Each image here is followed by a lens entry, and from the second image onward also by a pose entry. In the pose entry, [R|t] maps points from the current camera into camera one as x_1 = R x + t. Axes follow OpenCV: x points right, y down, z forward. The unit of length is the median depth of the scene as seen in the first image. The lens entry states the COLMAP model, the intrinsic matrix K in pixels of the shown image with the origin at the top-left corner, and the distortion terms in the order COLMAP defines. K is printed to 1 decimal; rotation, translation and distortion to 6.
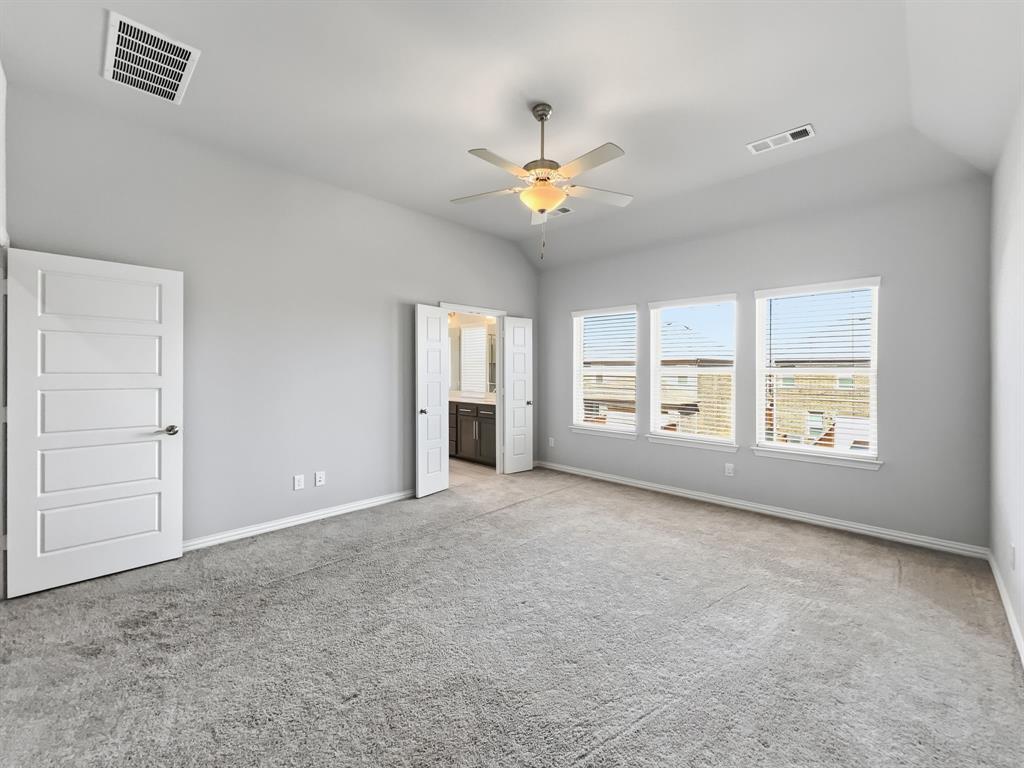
lens RADIAL K [[424.2, 0, 510.0], [0, 424.2, 382.8], [0, 0, 1]] dist [-0.002554, 0.000117]
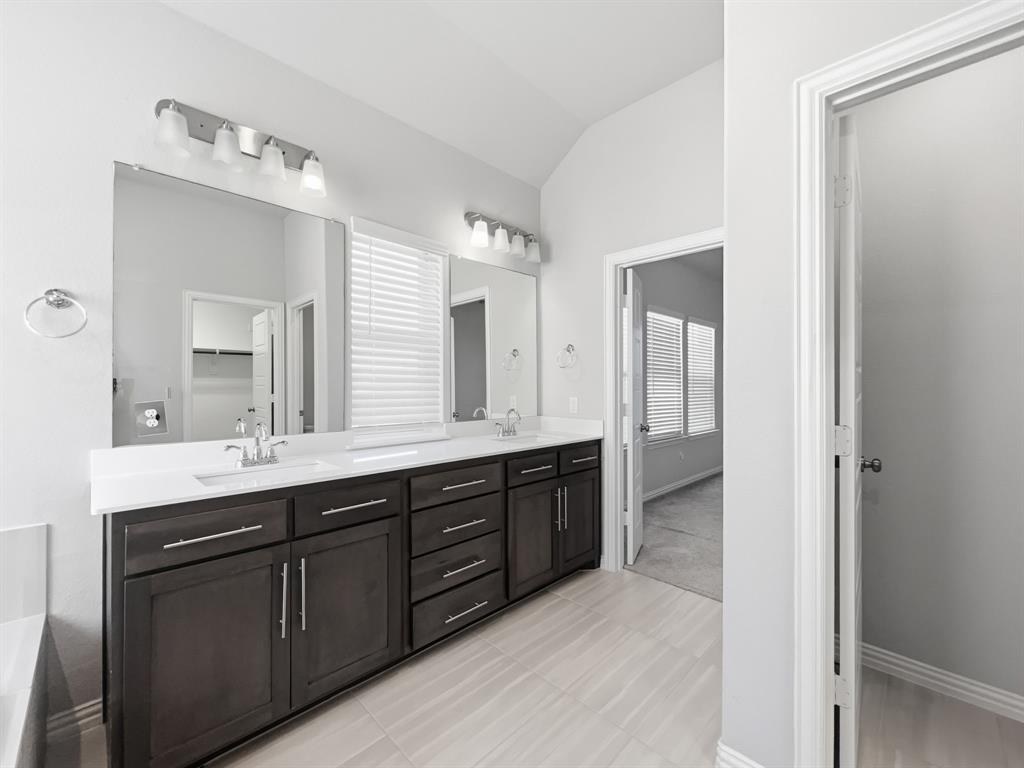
lens RADIAL K [[424.2, 0, 510.0], [0, 424.2, 382.8], [0, 0, 1]] dist [-0.002554, 0.000117]
pose [[0.003956, 0.005688, 0.999976, -0.507151], [0.019810, 0.999787, -0.005765, -0.012038], [-0.999796, 0.019833, 0.003843, 1.046835]]
